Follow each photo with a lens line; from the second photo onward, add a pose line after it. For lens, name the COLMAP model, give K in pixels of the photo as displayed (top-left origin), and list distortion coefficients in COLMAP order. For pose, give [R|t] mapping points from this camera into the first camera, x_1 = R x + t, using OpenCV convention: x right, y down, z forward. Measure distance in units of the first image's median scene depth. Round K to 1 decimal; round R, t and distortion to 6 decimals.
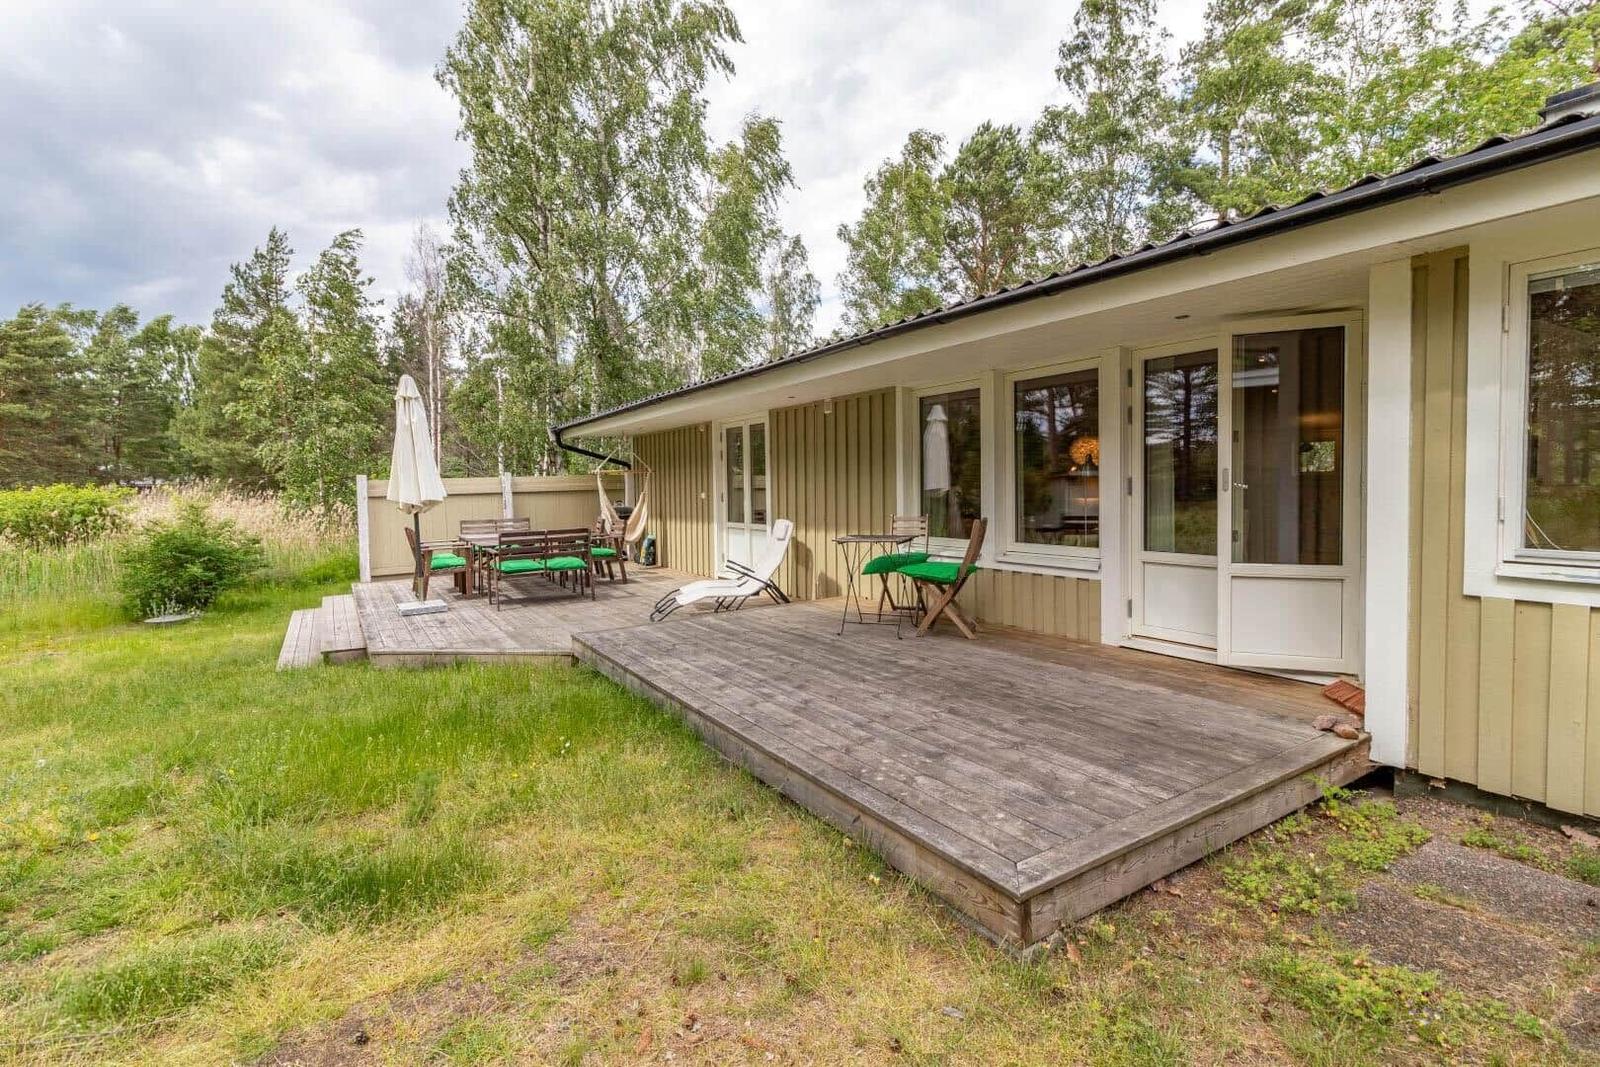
lens RADIAL K [[731.6, 0, 792.7], [0, 731.6, 515.9], [0, 0, 1]] dist [0.000307, 0.000024]
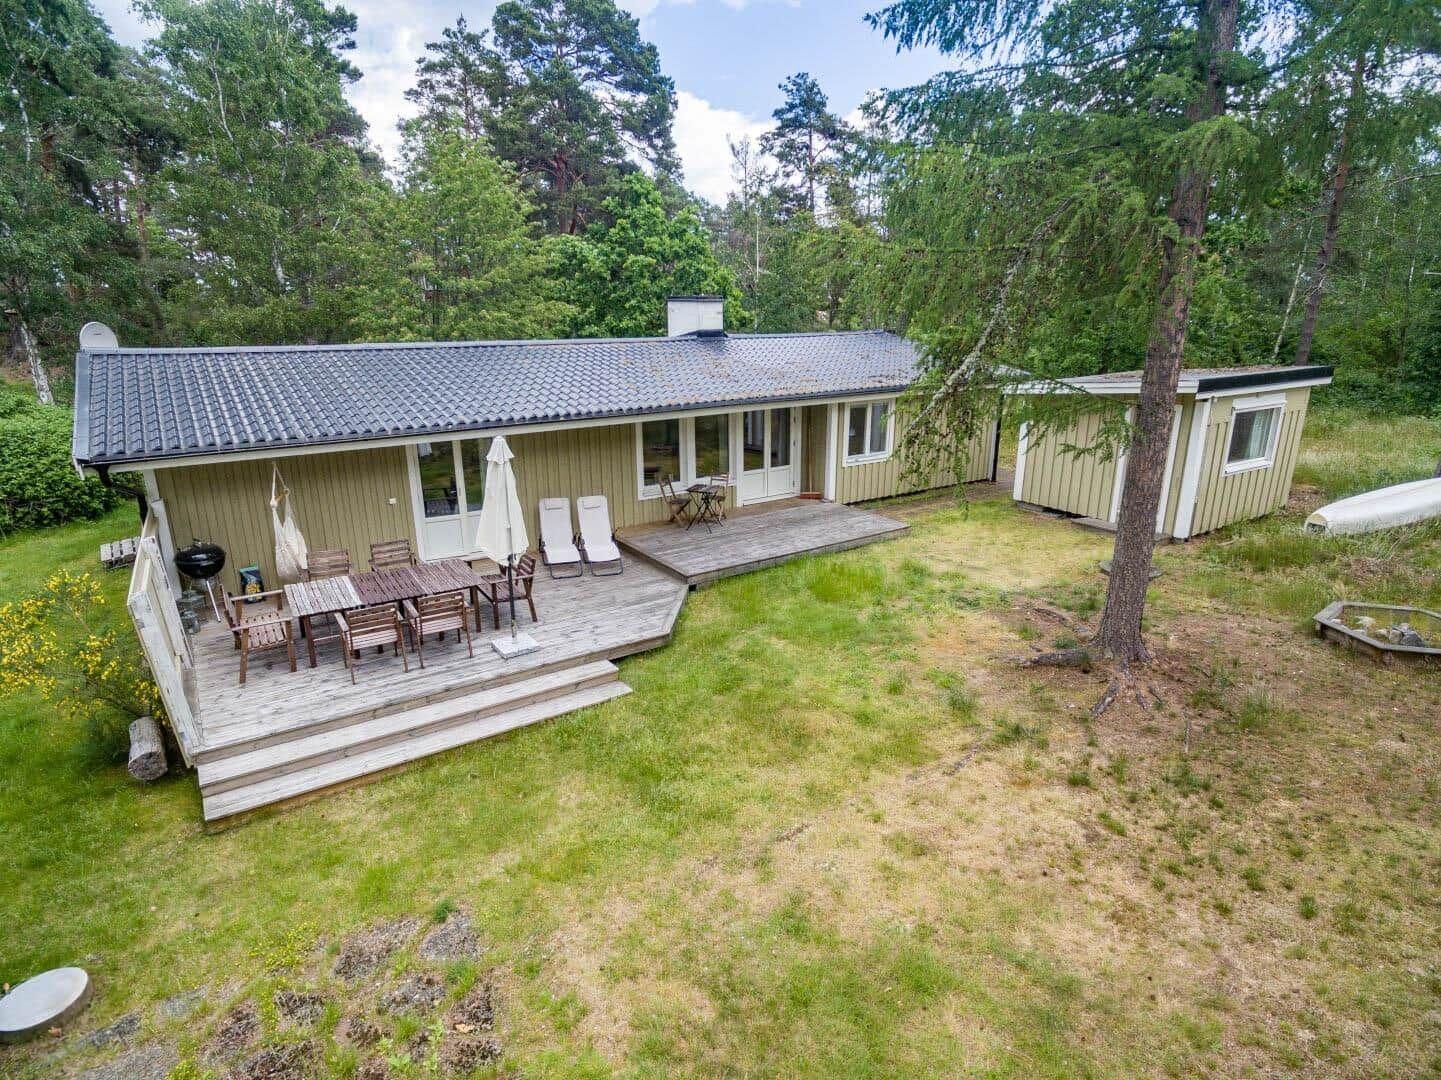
lens RADIAL K [[767.6, 0, 720.5], [0, 767.6, 540.0], [0, 0, 1]] dist [-0.000129, -0.000010]
pose [[-0.019461, -0.274238, 0.961465, -1.633742], [0.046098, 0.960378, 0.274861, -0.345188], [-0.998747, 0.049671, -0.006048, 0.708388]]
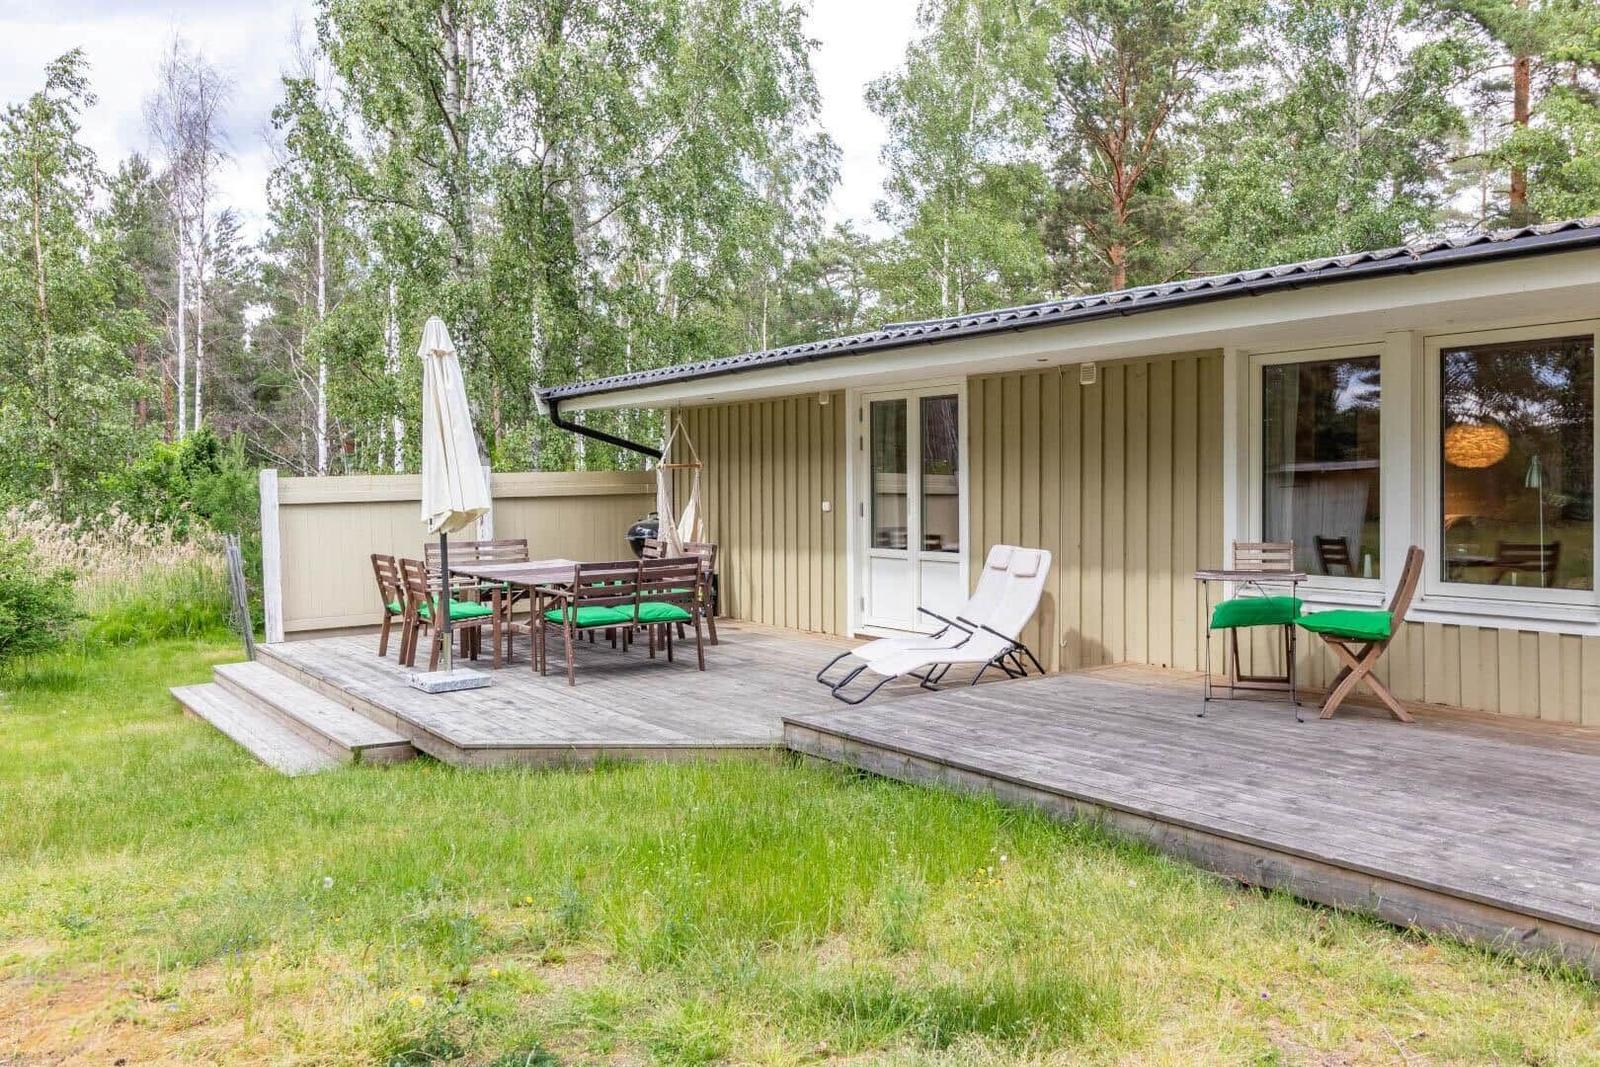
lens RADIAL K [[1255.2, 0, 795.4], [0, 1255.2, 488.0], [0, 0, 1]] dist [0.001771, 0.002553]
pose [[0.999188, 0.007429, 0.039604, -0.255219], [-0.005912, 0.999250, -0.038269, -0.002083], [-0.039859, 0.038004, 0.998482, -0.111685]]
